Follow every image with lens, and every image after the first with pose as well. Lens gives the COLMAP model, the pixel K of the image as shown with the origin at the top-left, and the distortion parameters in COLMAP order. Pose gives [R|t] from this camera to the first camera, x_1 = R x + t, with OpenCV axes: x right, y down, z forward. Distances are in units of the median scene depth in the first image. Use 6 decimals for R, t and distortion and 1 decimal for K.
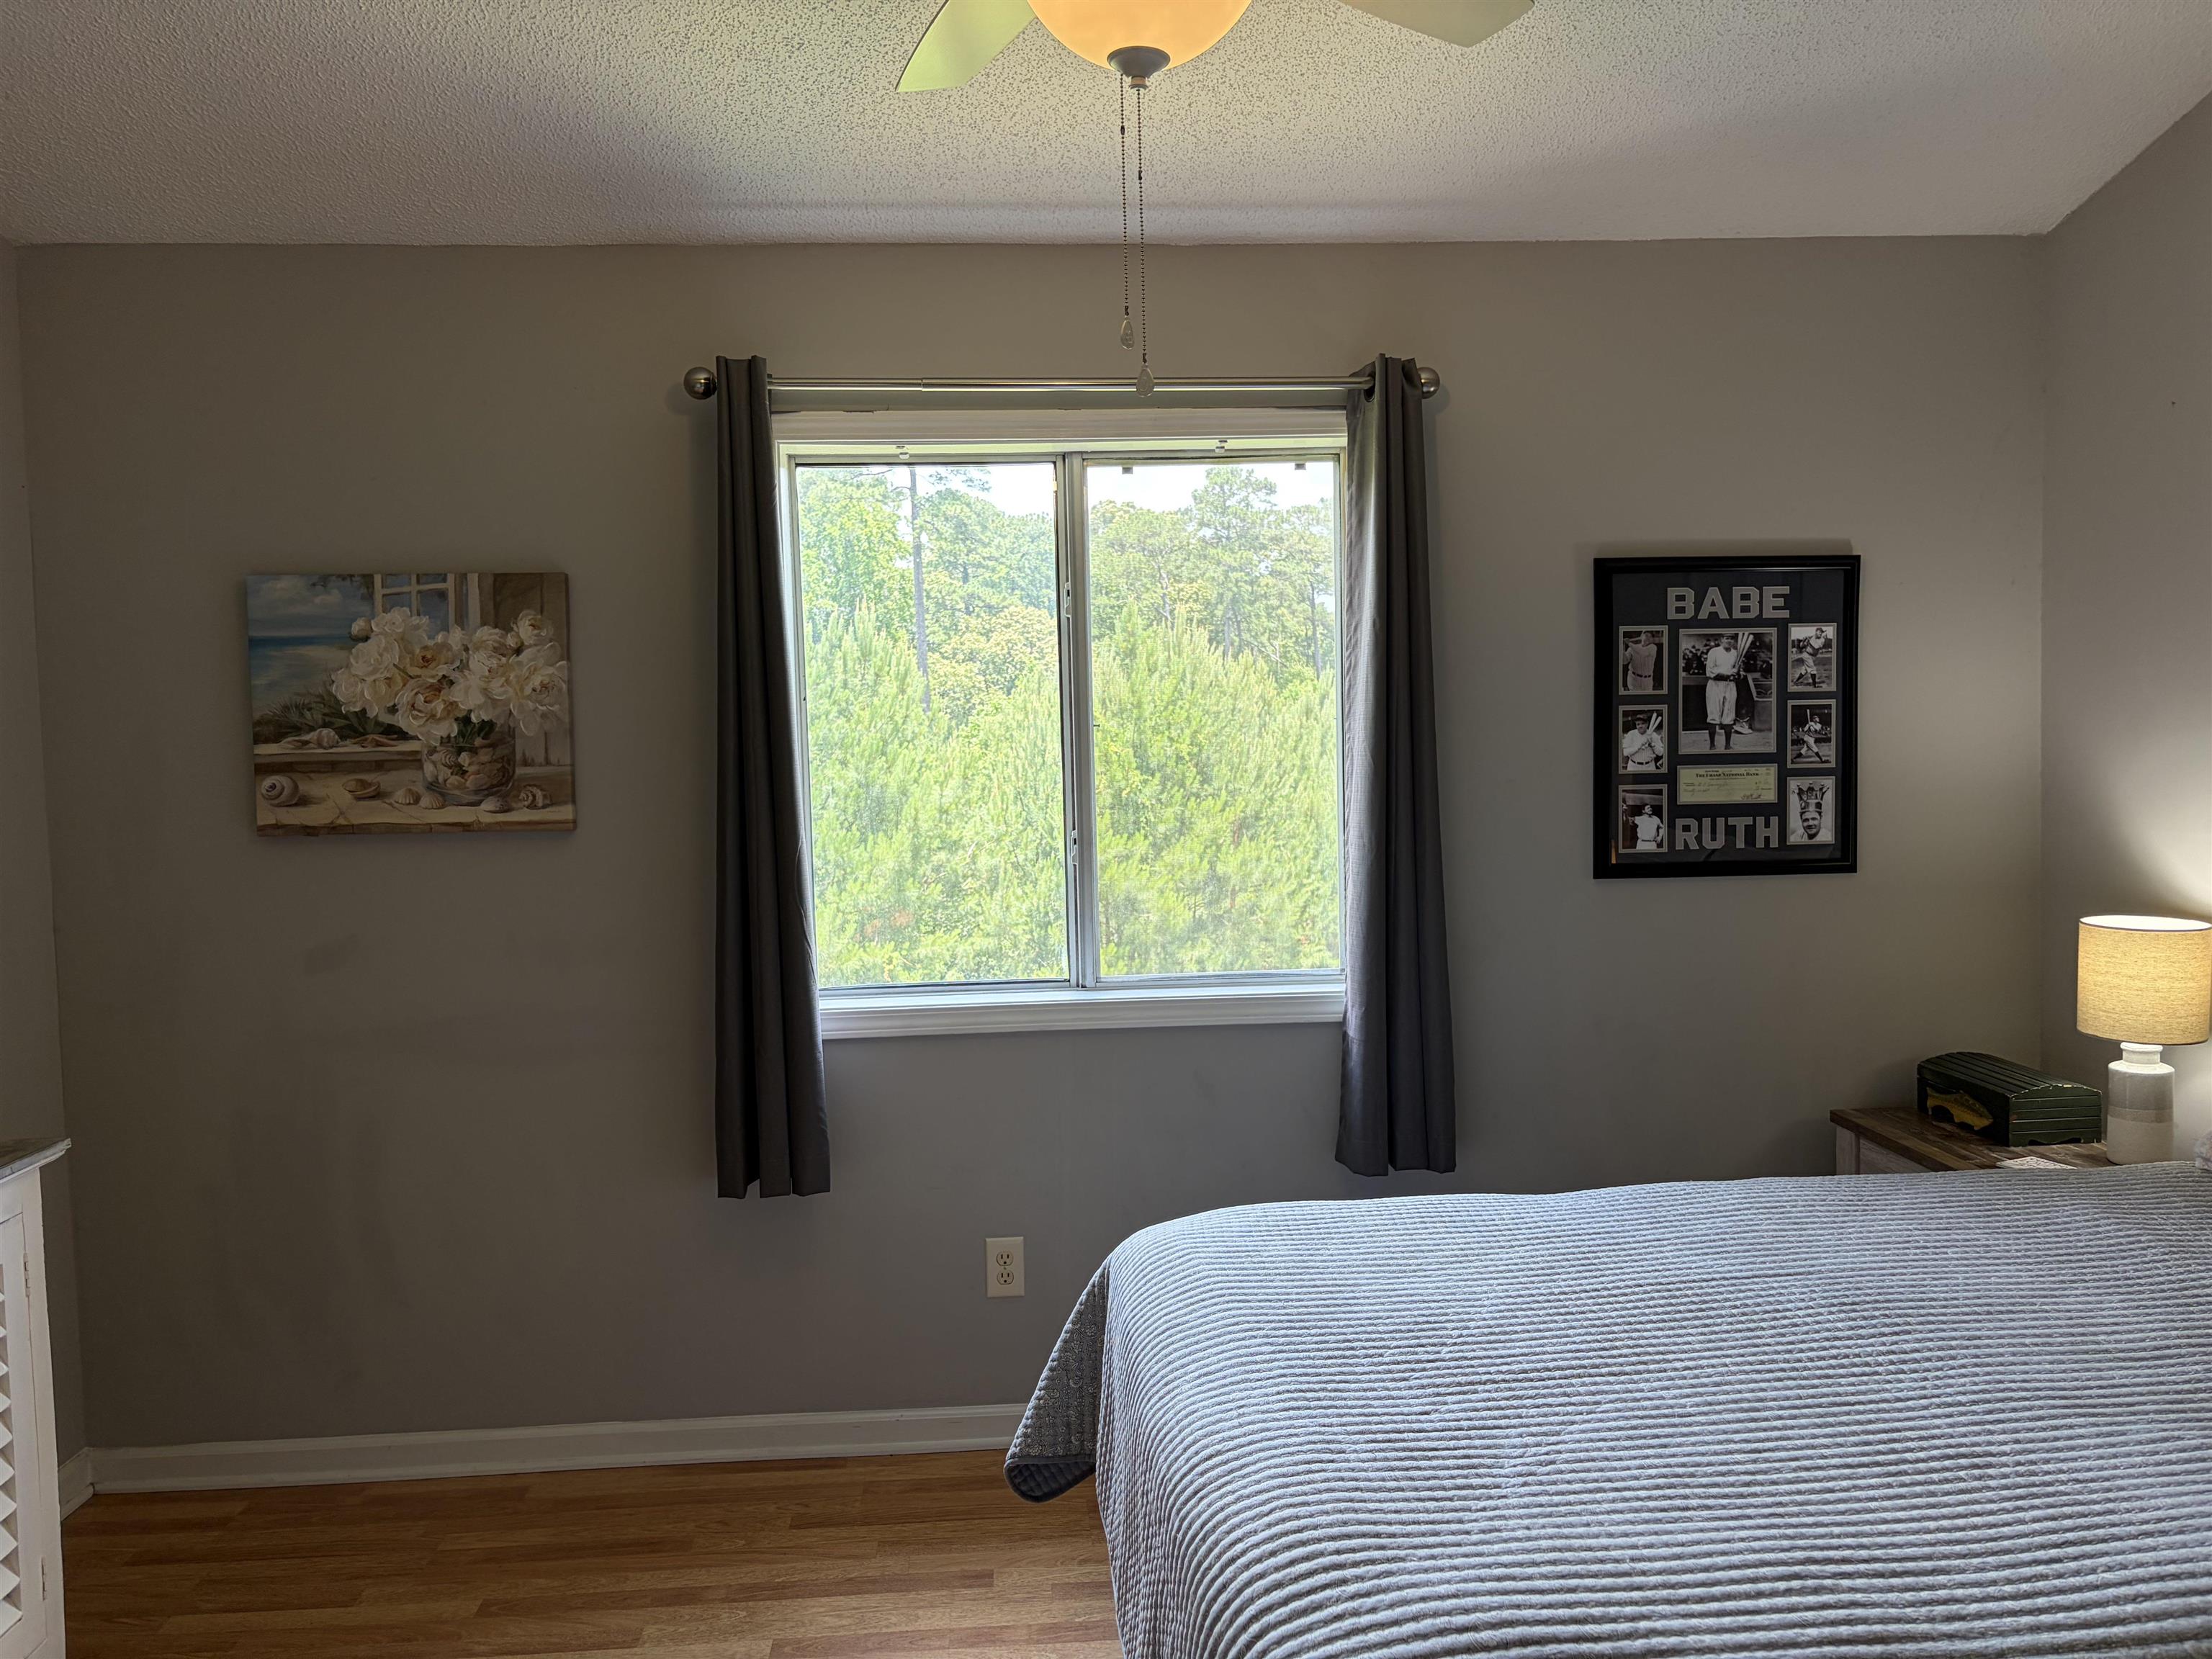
lens RADIAL K [[1673.5, 0, 1100.9], [0, 1673.5, 826.5], [0, 0, 1]] dist [0.010451, -0.002158]
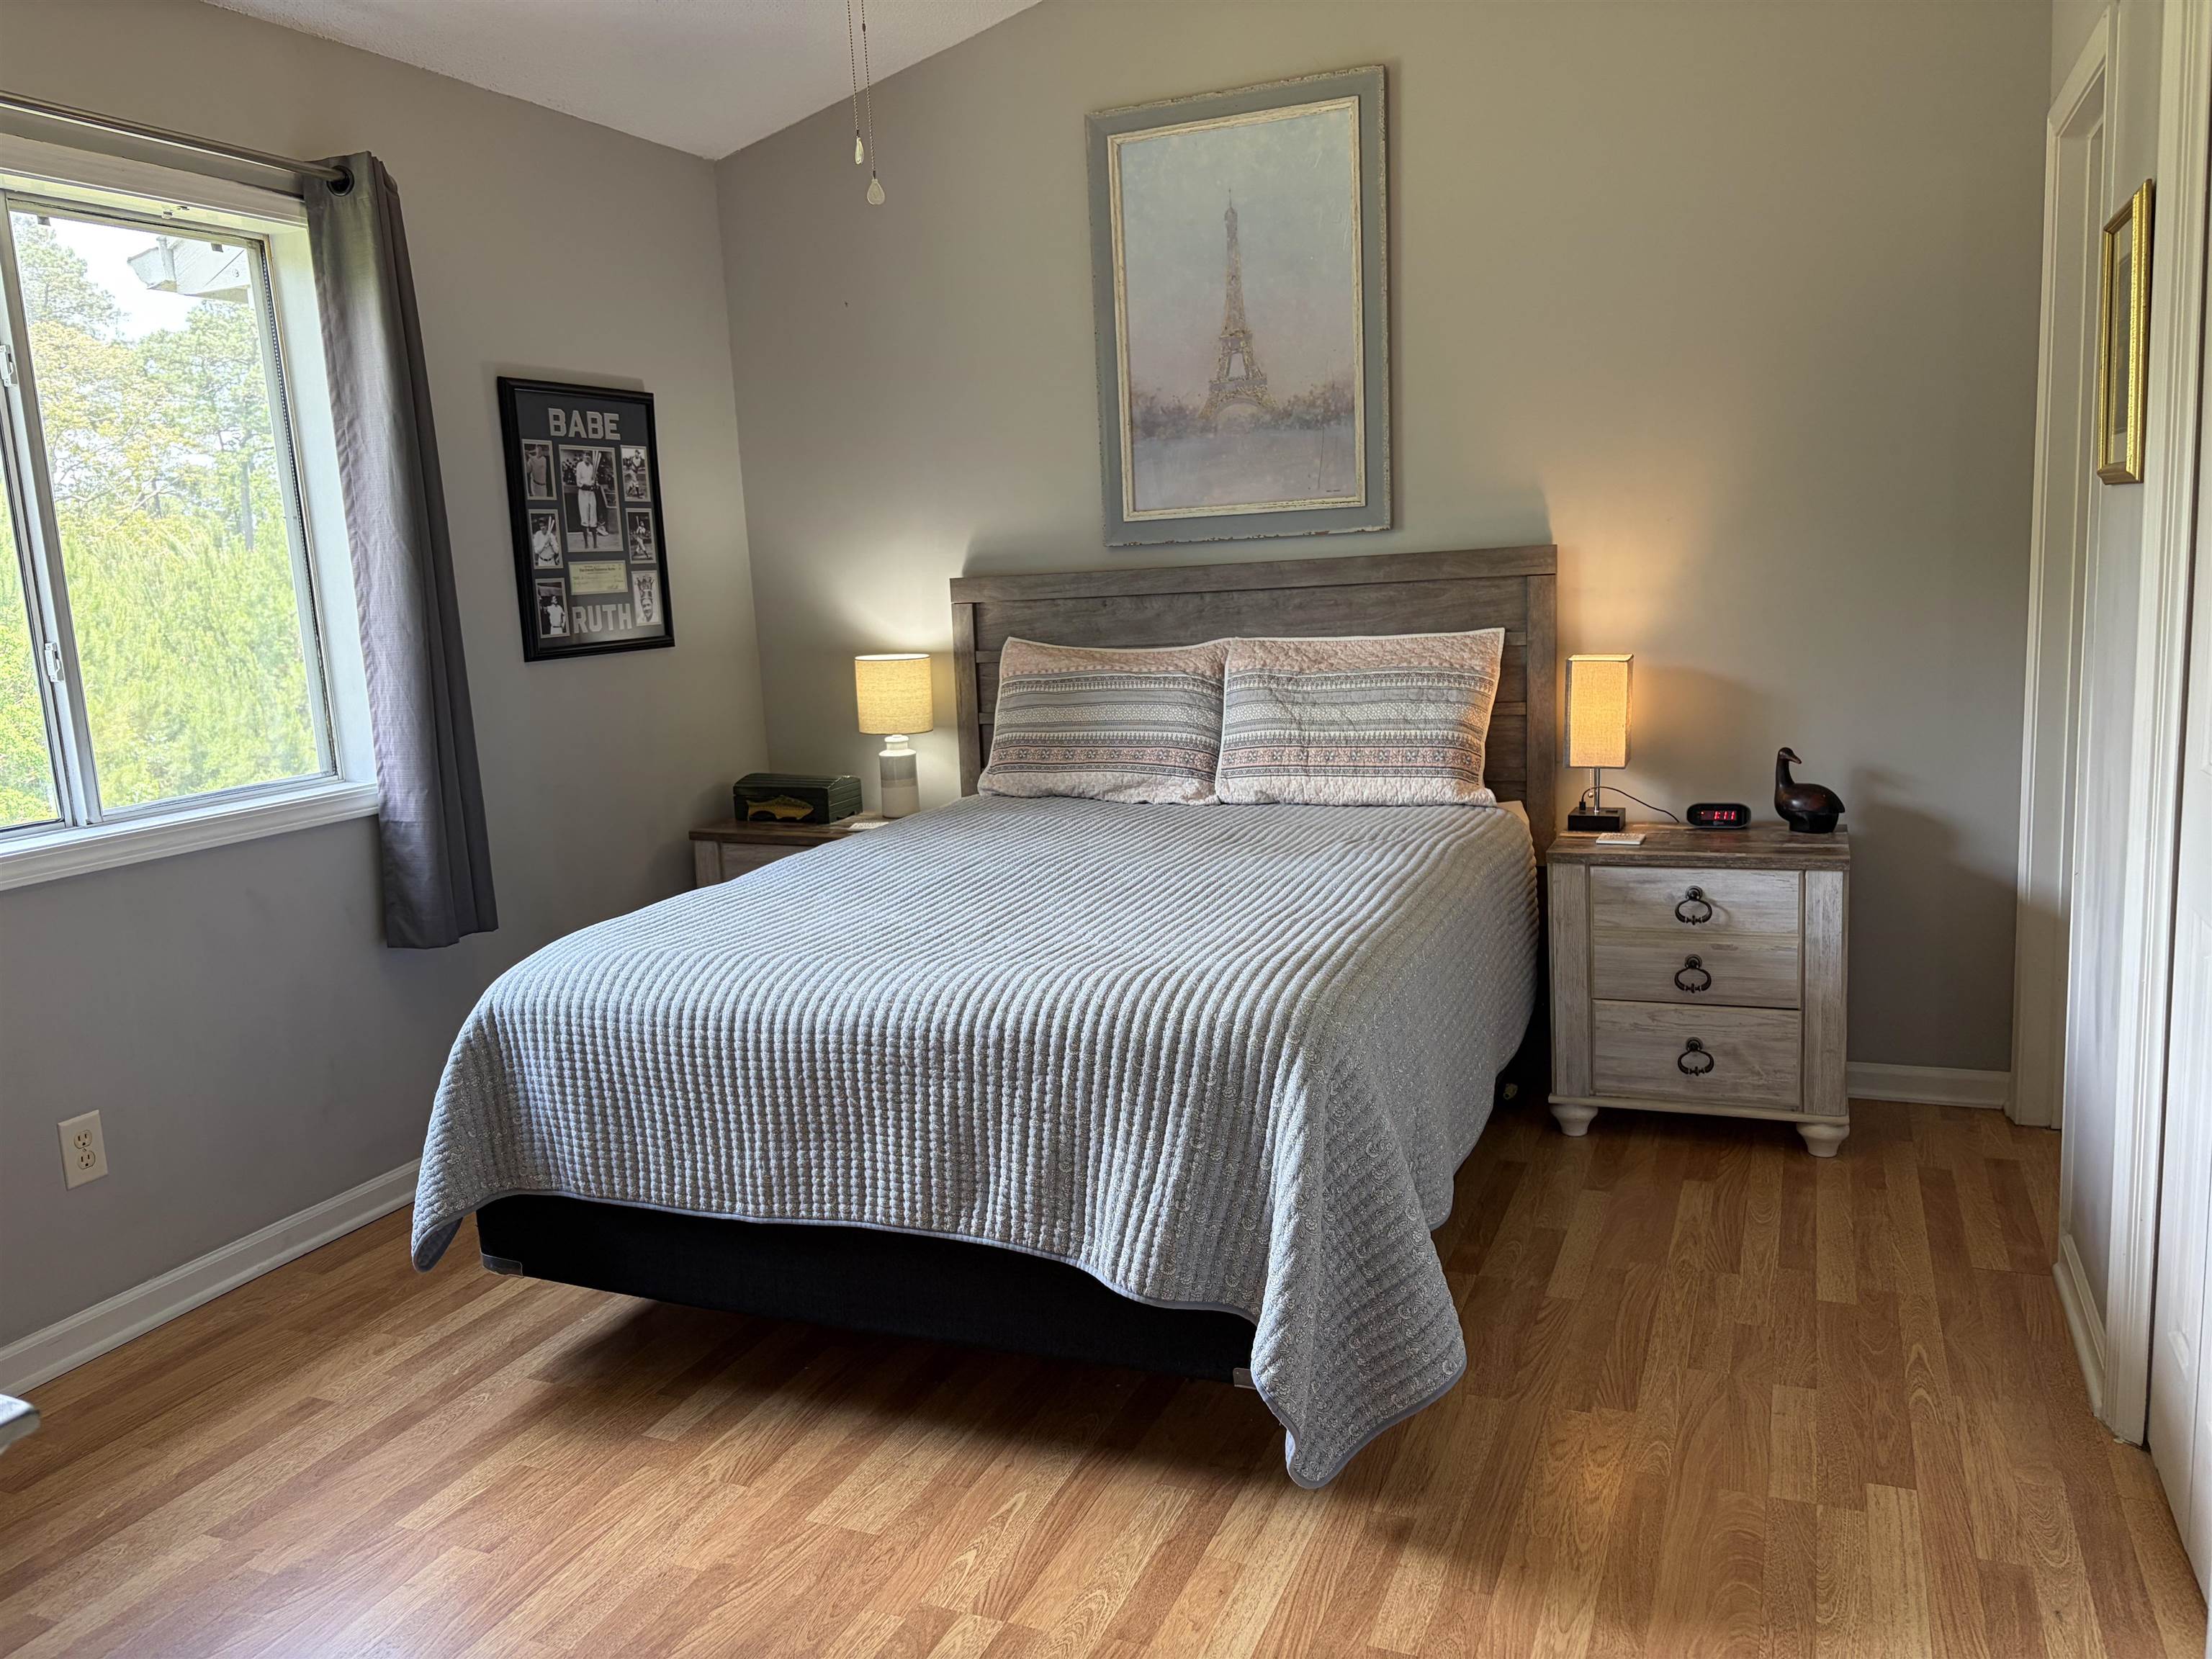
lens RADIAL K [[1705.6, 0, 1054.1], [0, 1705.6, 818.0], [0, 0, 1]] dist [0.085963, -0.153400]
pose [[0.457384, -0.137817, 0.878525, -0.592295], [0.091431, 0.989970, 0.107699, 0.043647], [-0.884556, 0.031065, 0.465397, 0.136889]]
